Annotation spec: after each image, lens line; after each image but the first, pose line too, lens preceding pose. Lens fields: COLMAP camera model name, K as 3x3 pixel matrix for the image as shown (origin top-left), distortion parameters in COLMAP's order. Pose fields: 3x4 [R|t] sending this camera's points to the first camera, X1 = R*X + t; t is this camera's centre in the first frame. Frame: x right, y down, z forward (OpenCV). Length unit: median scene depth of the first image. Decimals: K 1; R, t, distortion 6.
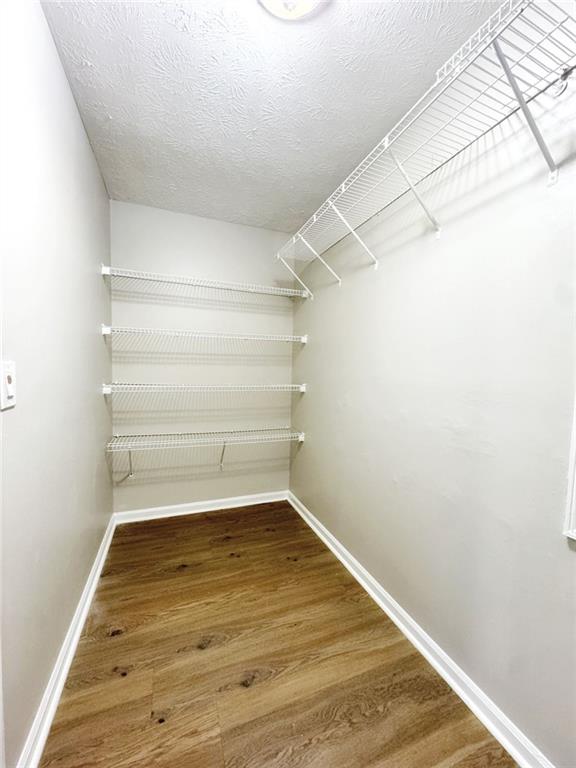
lens RADIAL K [[306.3, 0, 289.2], [0, 306.3, 382.4], [0, 0, 1]] dist [-0.000064, 0.000388]
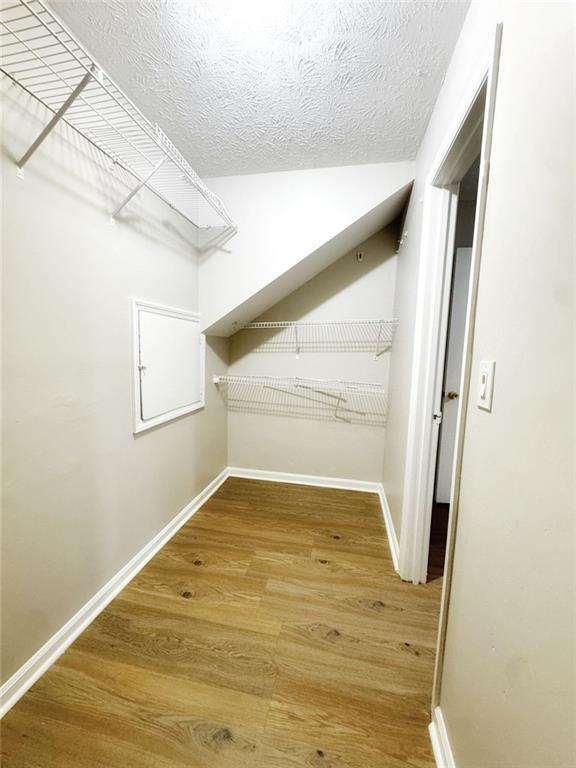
lens RADIAL K [[306.3, 0, 284.1], [0, 306.3, 383.6], [0, 0, 1]] dist [-0.000064, 0.000388]
pose [[-0.835930, -0.103962, 0.538899, -0.674467], [-0.015196, 0.985903, 0.166624, -0.103999], [-0.548625, 0.131097, -0.825726, 1.599569]]
